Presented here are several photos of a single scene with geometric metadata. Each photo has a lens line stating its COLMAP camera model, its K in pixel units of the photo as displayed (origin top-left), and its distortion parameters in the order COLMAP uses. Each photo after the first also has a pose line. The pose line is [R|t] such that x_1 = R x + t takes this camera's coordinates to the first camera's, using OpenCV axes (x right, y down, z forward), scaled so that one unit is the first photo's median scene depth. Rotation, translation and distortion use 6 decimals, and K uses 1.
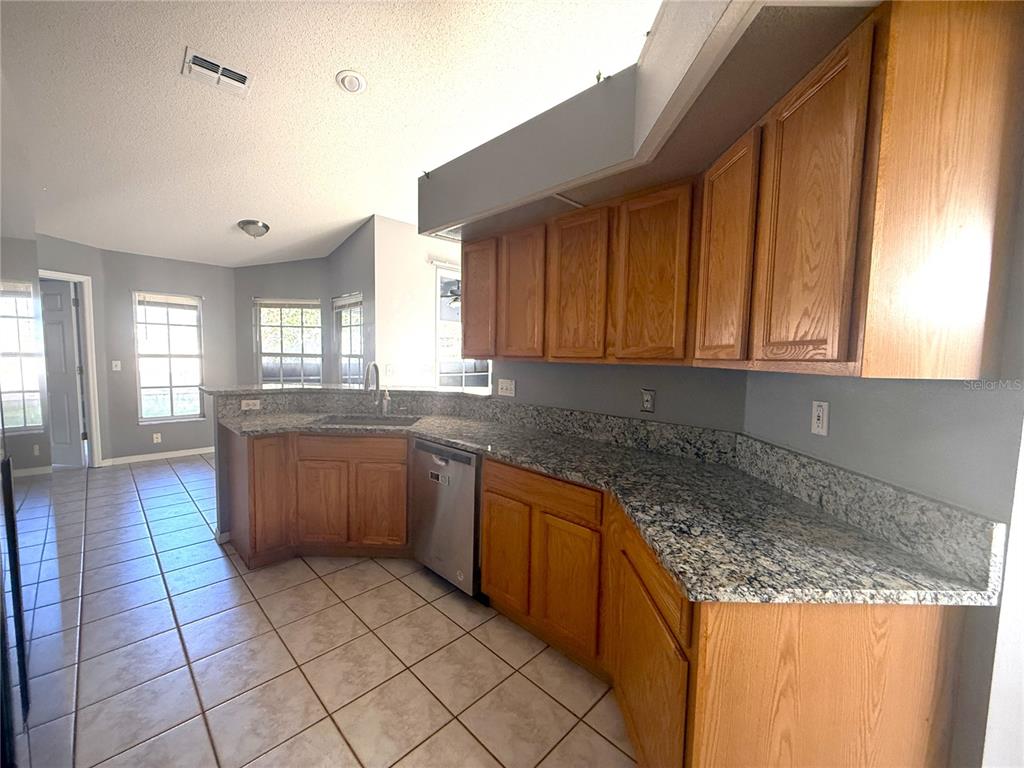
lens RADIAL K [[409.6, 0, 508.8], [0, 409.6, 384.5], [0, 0, 1]] dist [0.001301, 0.000259]
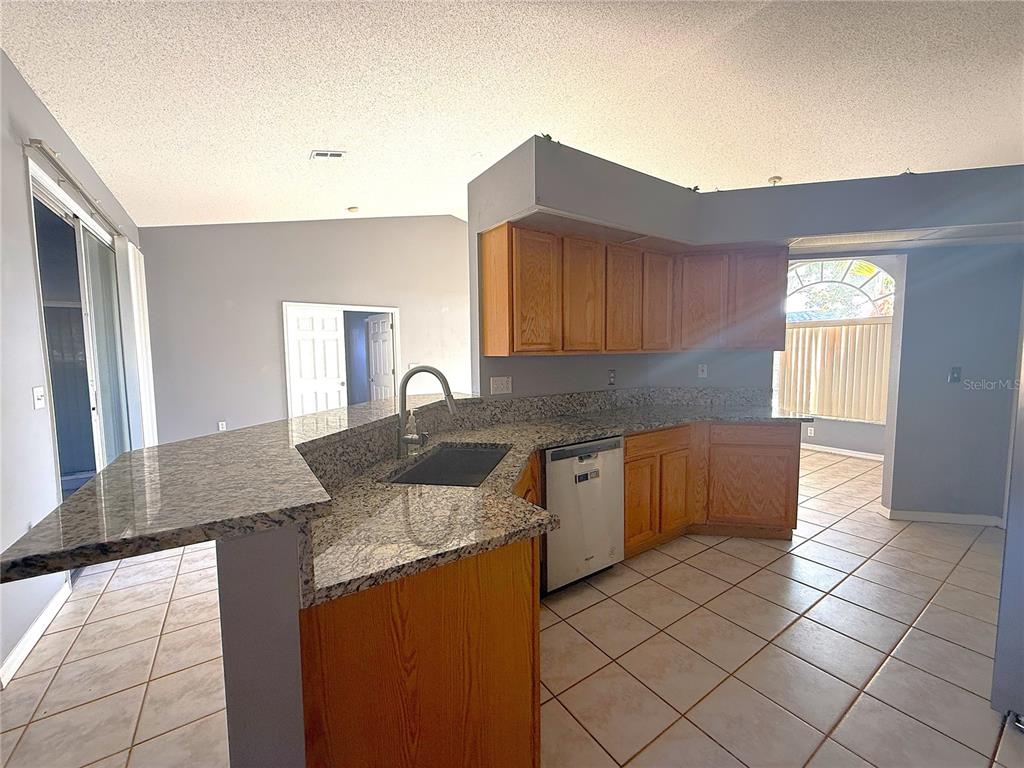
lens RADIAL K [[409.6, 0, 513.3], [0, 409.6, 383.7], [0, 0, 1]] dist [0.001301, 0.000259]
pose [[0.188837, -0.097480, 0.977158, -1.160669], [0.087724, 0.992757, 0.082084, -0.089376], [-0.978082, 0.070220, 0.196021, 0.988421]]
